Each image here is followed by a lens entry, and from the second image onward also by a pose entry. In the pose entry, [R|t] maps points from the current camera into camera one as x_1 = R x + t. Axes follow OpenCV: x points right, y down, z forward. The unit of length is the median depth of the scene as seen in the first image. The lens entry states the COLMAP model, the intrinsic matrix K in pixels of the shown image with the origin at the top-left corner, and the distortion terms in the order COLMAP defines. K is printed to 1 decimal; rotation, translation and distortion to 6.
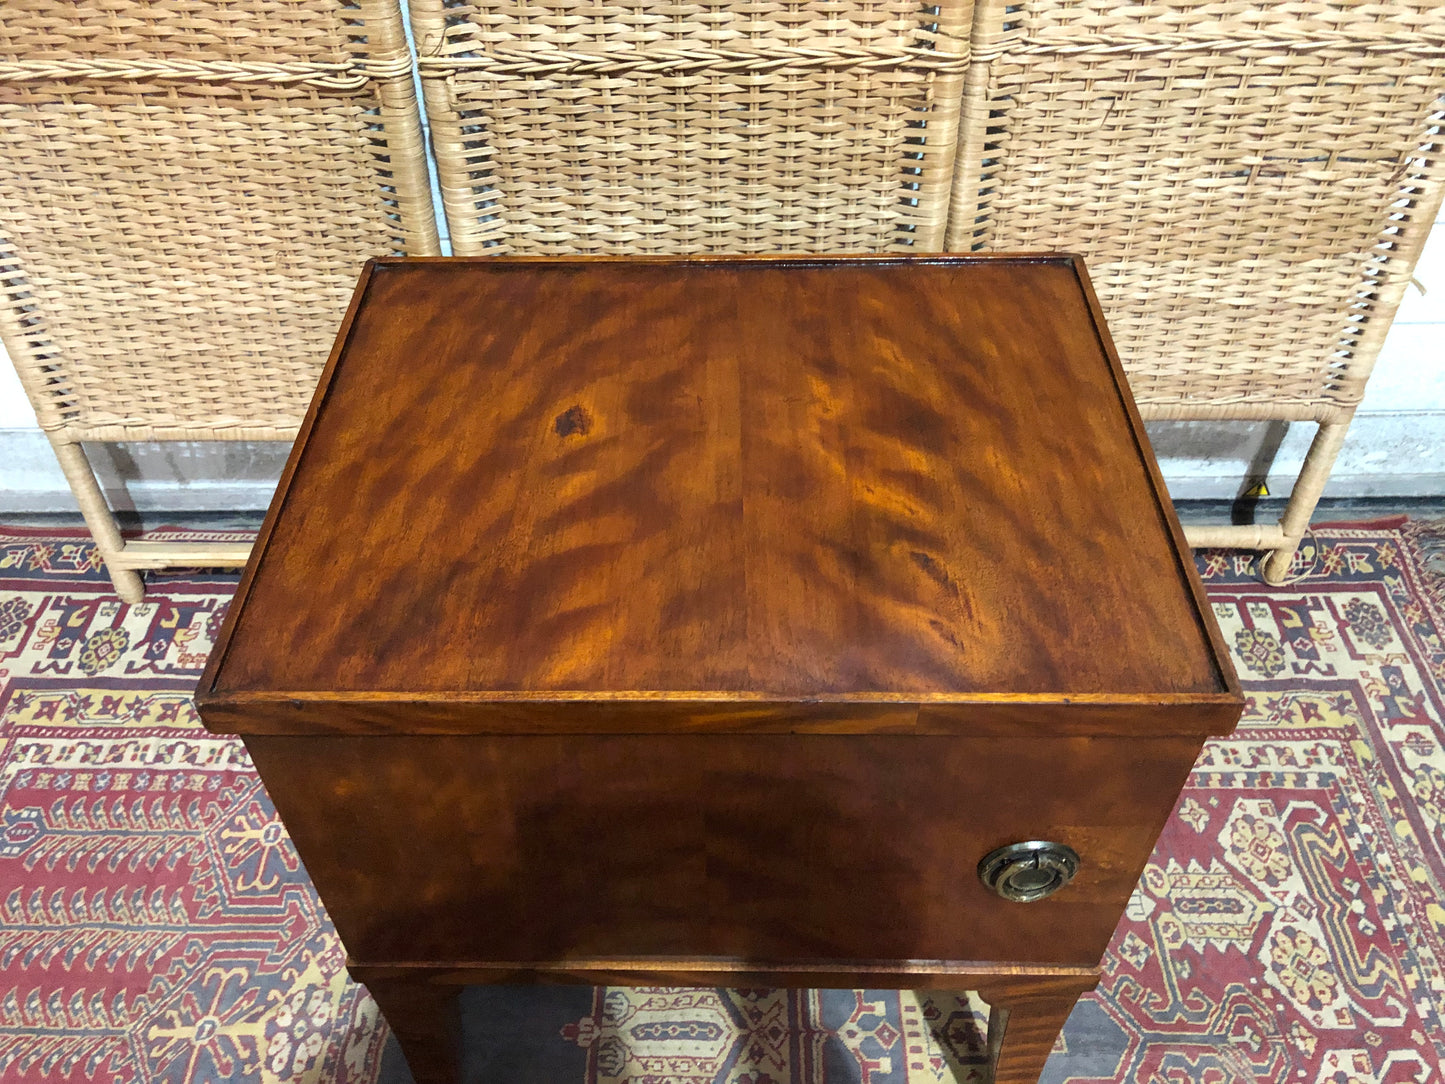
lens RADIAL K [[1187.1, 0, 708.2], [0, 1187.1, 541.1], [0, 0, 1]] dist [-0.020084, 0.068309]
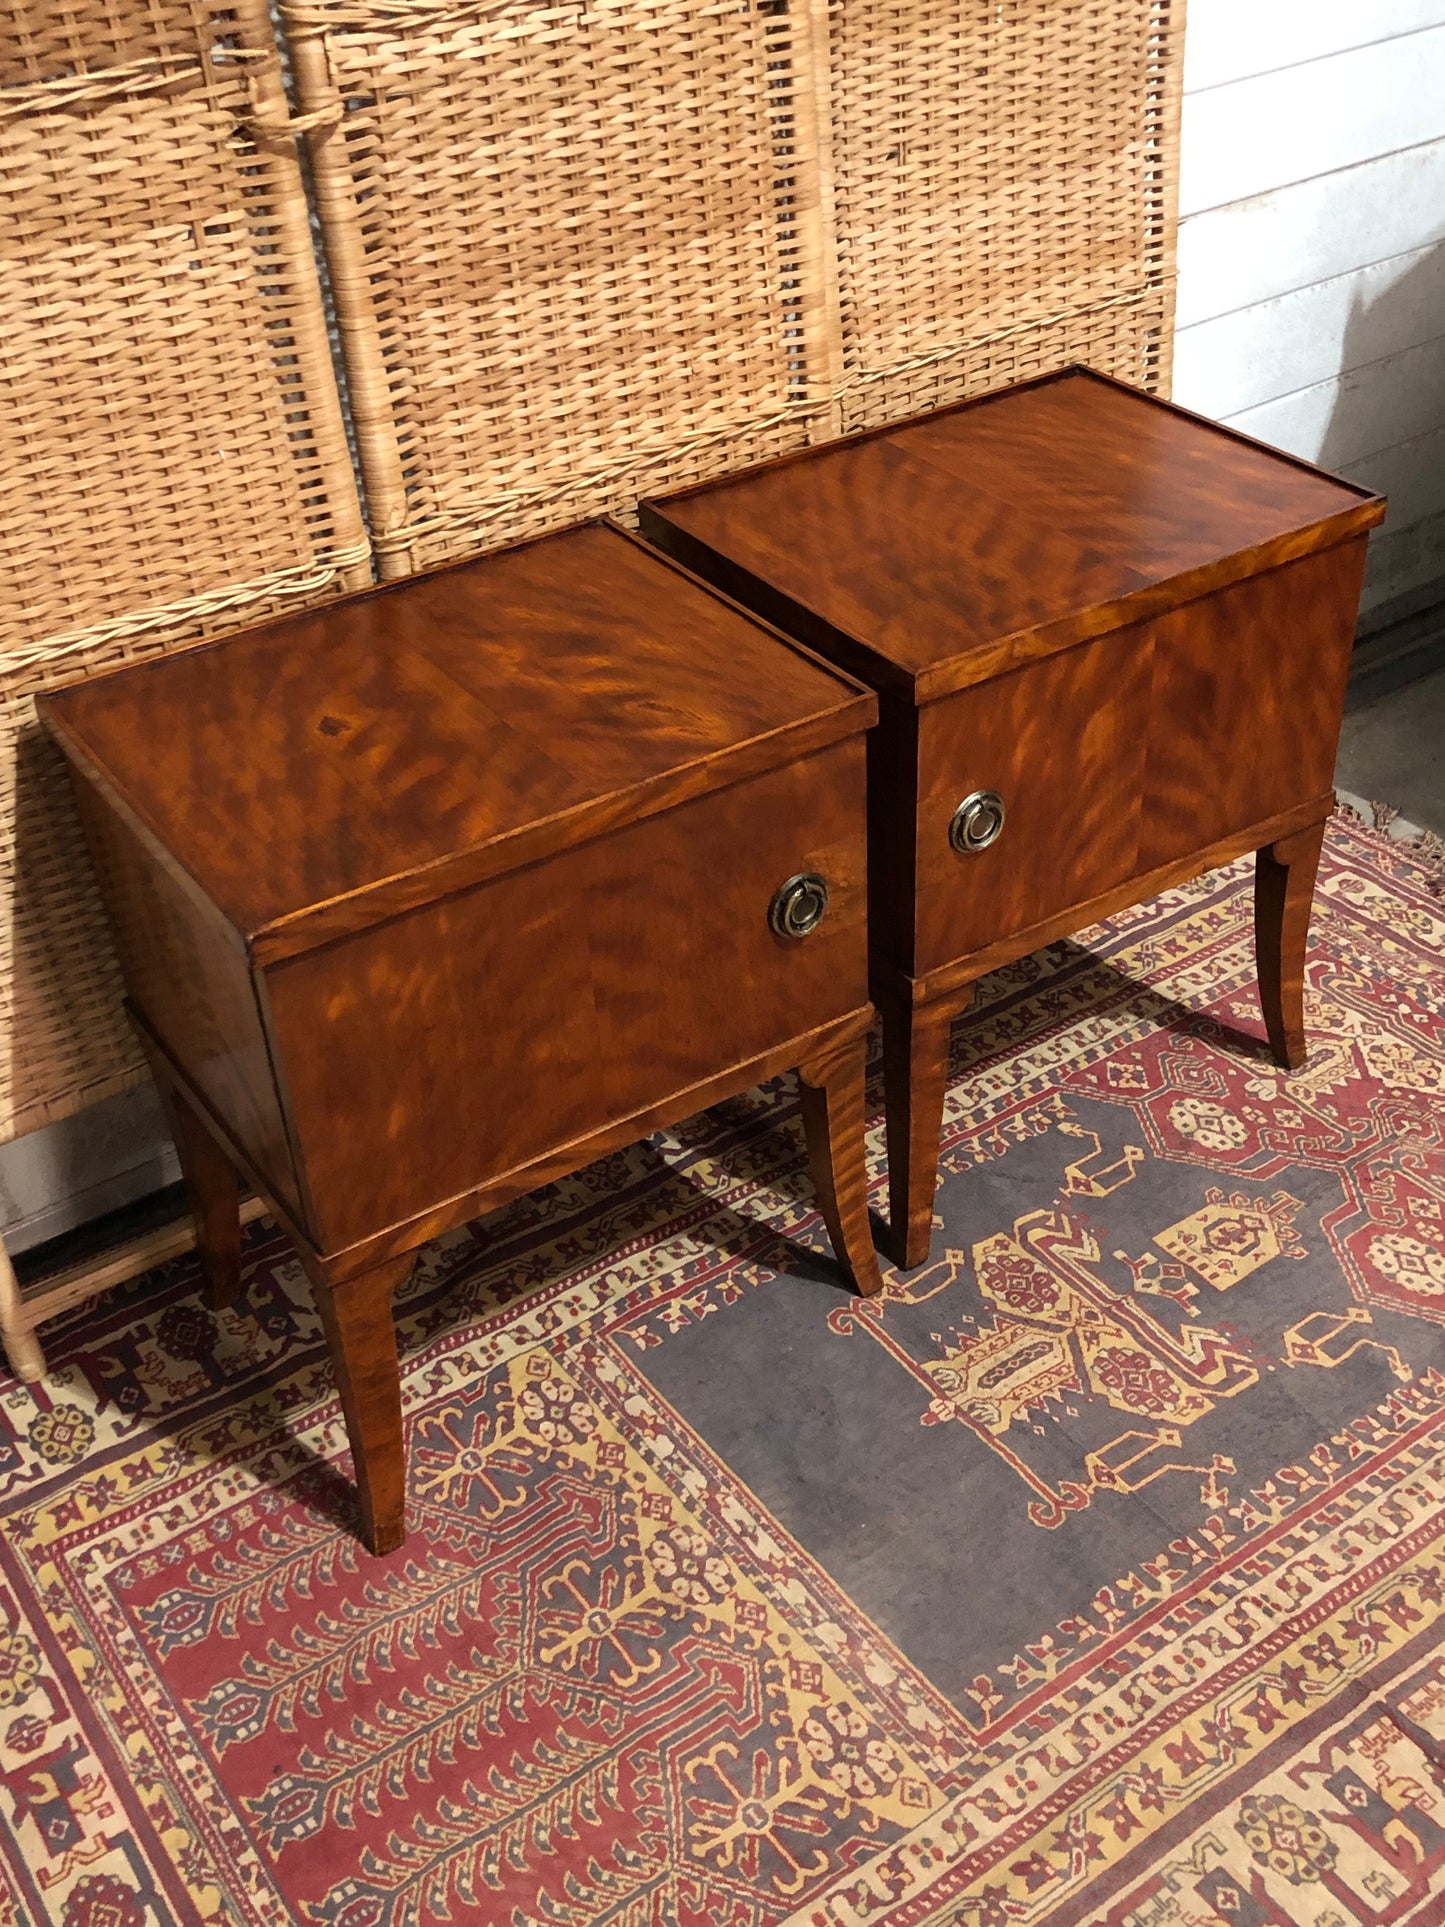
lens RADIAL K [[2095.6, 0, 747.4], [0, 2095.6, 954.3], [0, 0, 1]] dist [0.114318, -0.331934]
pose [[0.803627, -0.363731, 0.471045, -0.883837], [0.444330, 0.893256, -0.068295, 0.137047], [-0.395923, 0.264183, 0.879461, -0.504670]]
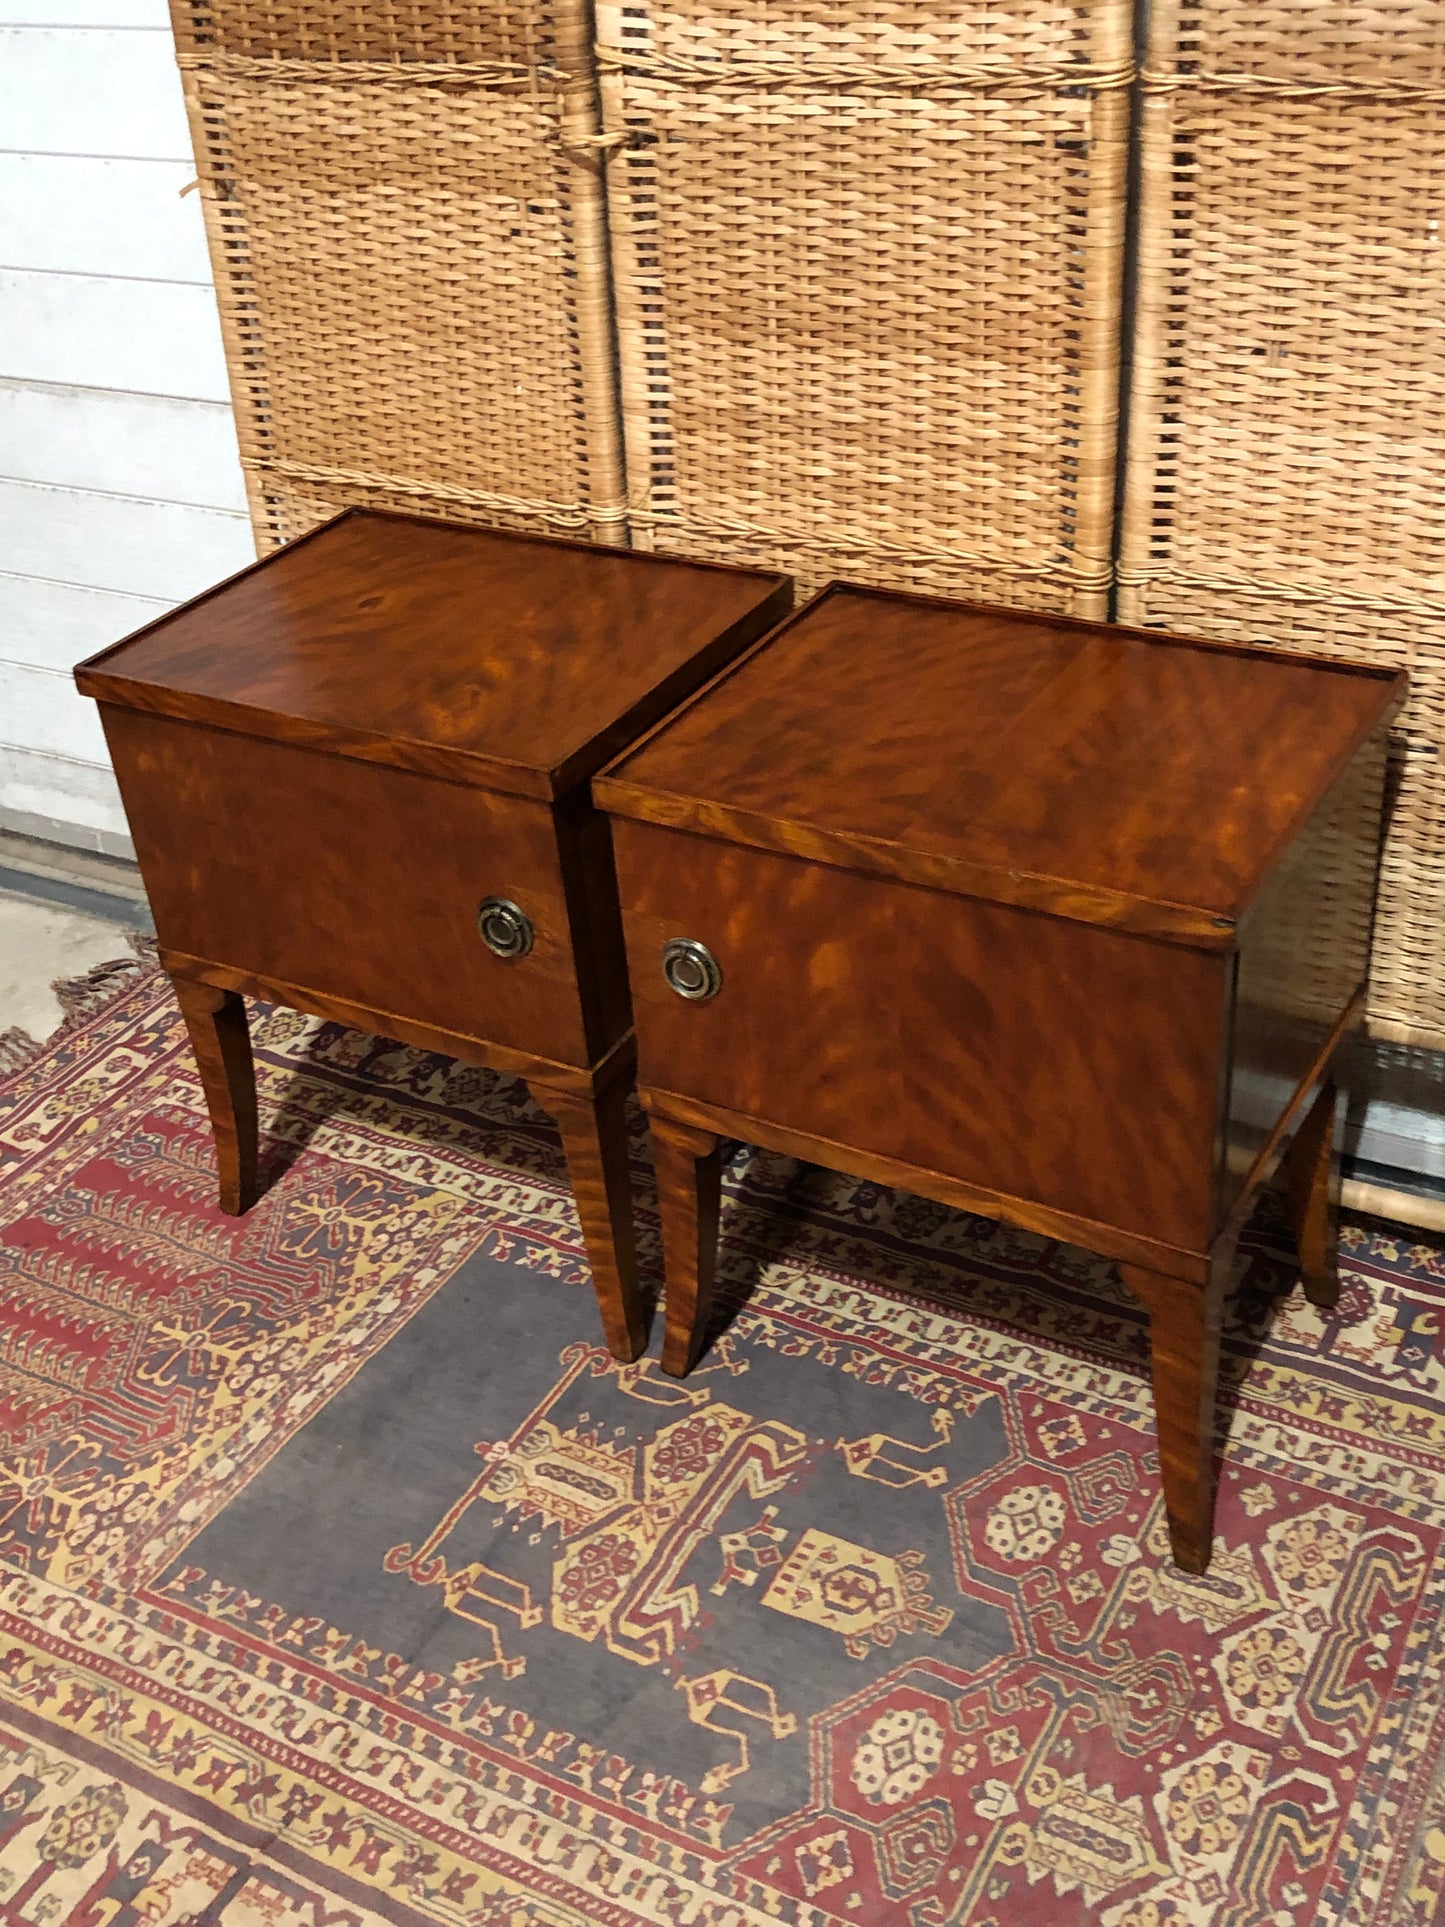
lens RADIAL K [[2113.3, 0, 724.3], [0, 2113.3, 943.6], [0, 0, 1]] dist [0.129500, -0.369878]
pose [[0.880302, 0.213779, -0.423517, 0.710982], [-0.294846, 0.945905, -0.135389, 0.201611], [0.371664, 0.244056, 0.895714, -0.595492]]
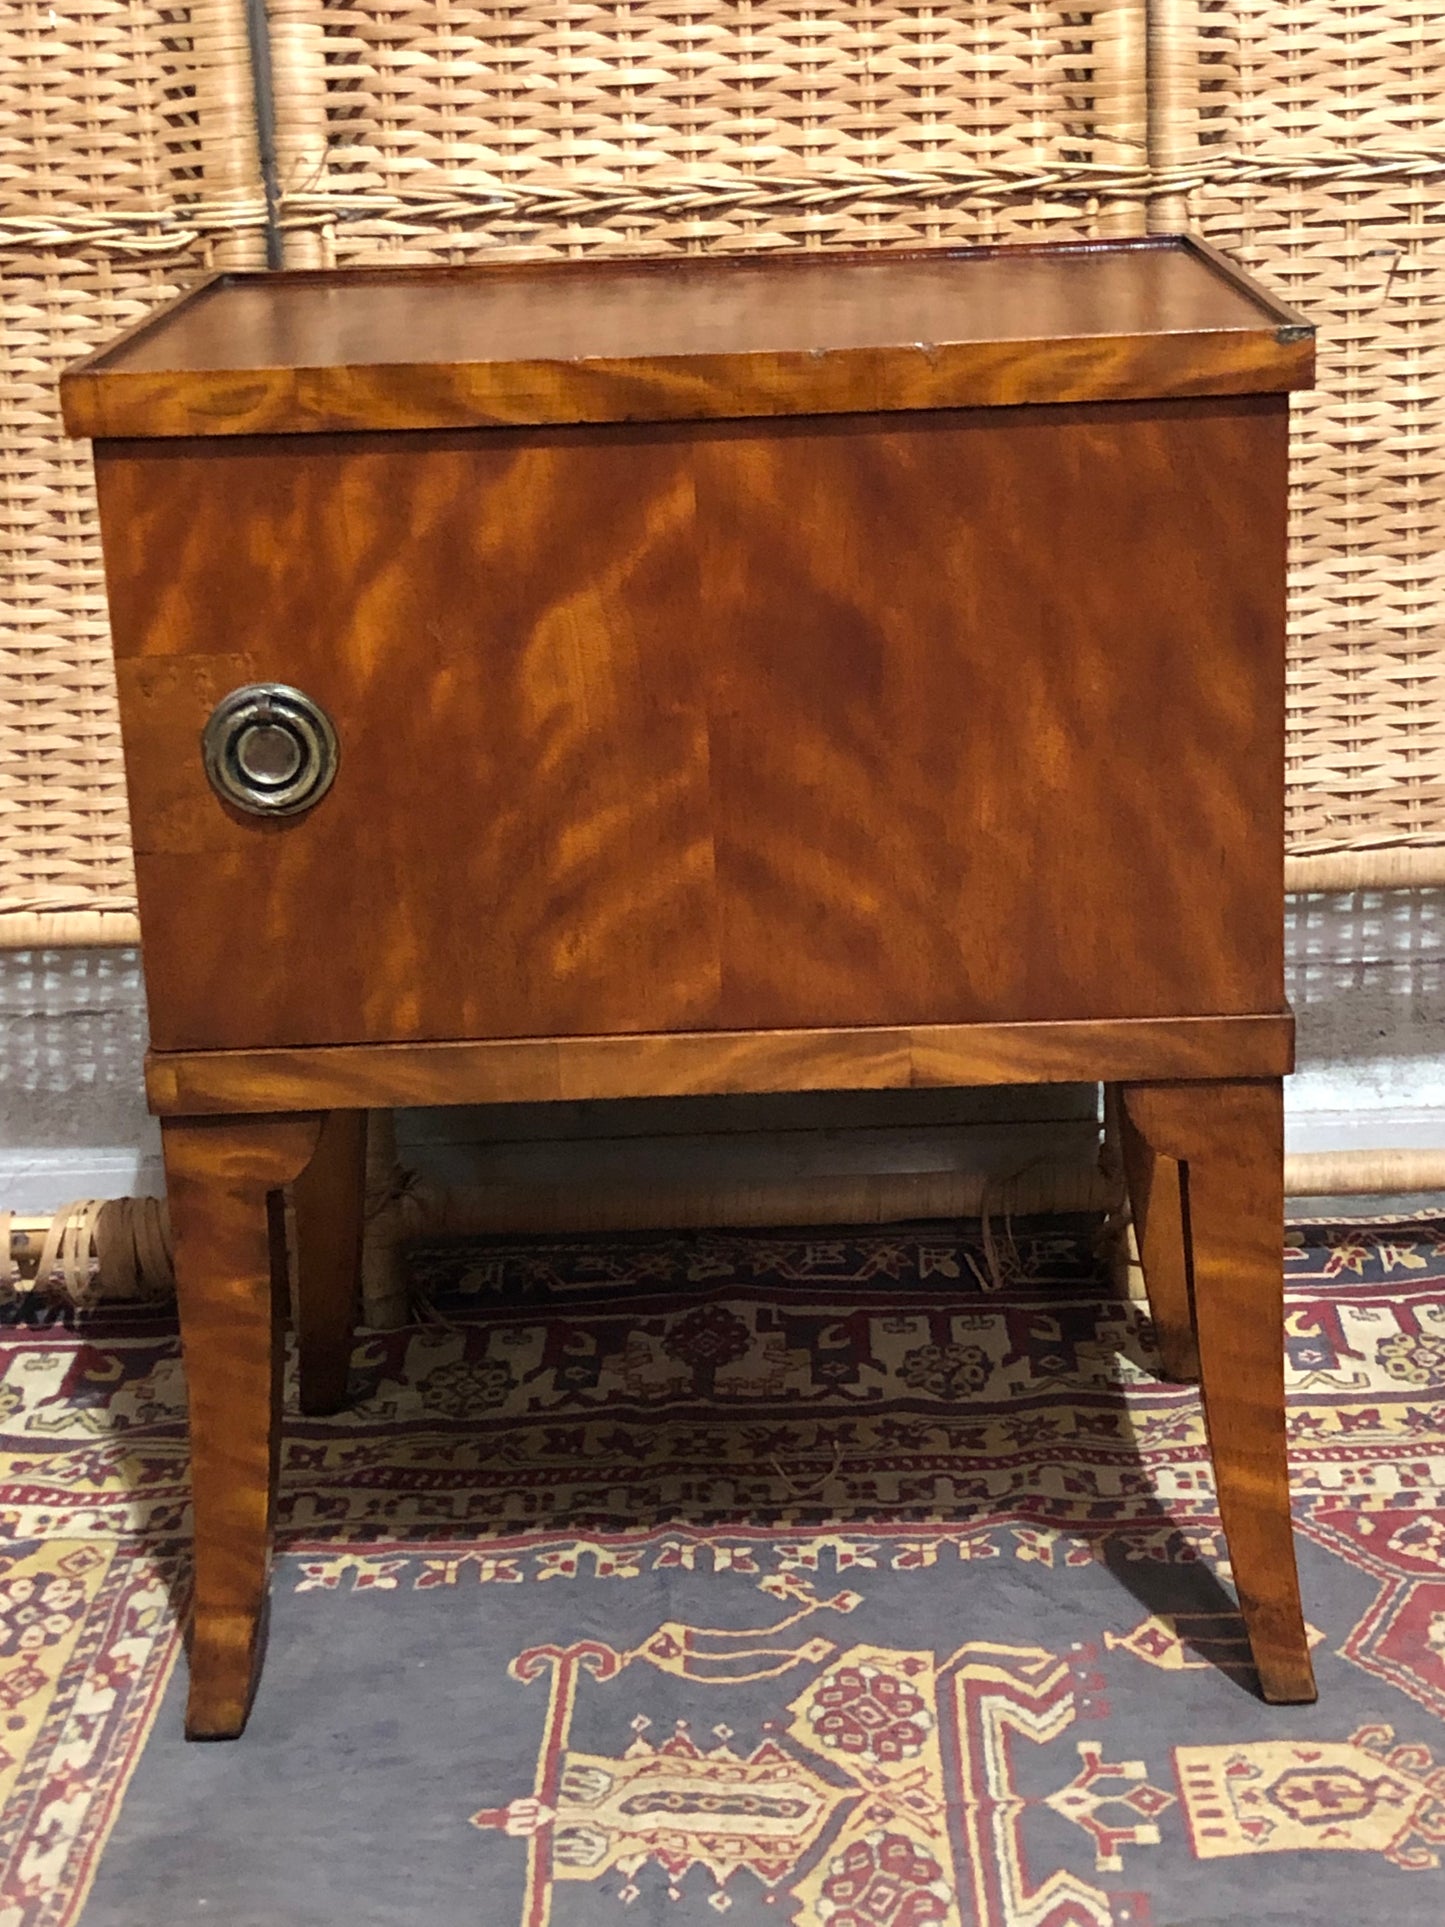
lens RADIAL K [[3247.7, 0, 753.3], [0, 3247.7, 934.7], [0, 0, 1]] dist [0.215466, -0.976716]
pose [[0.999730, -0.023081, 0.002614, -0.005010], [0.021532, 0.878589, -0.477094, 0.735903], [0.008715, 0.477021, 0.878849, -0.330880]]
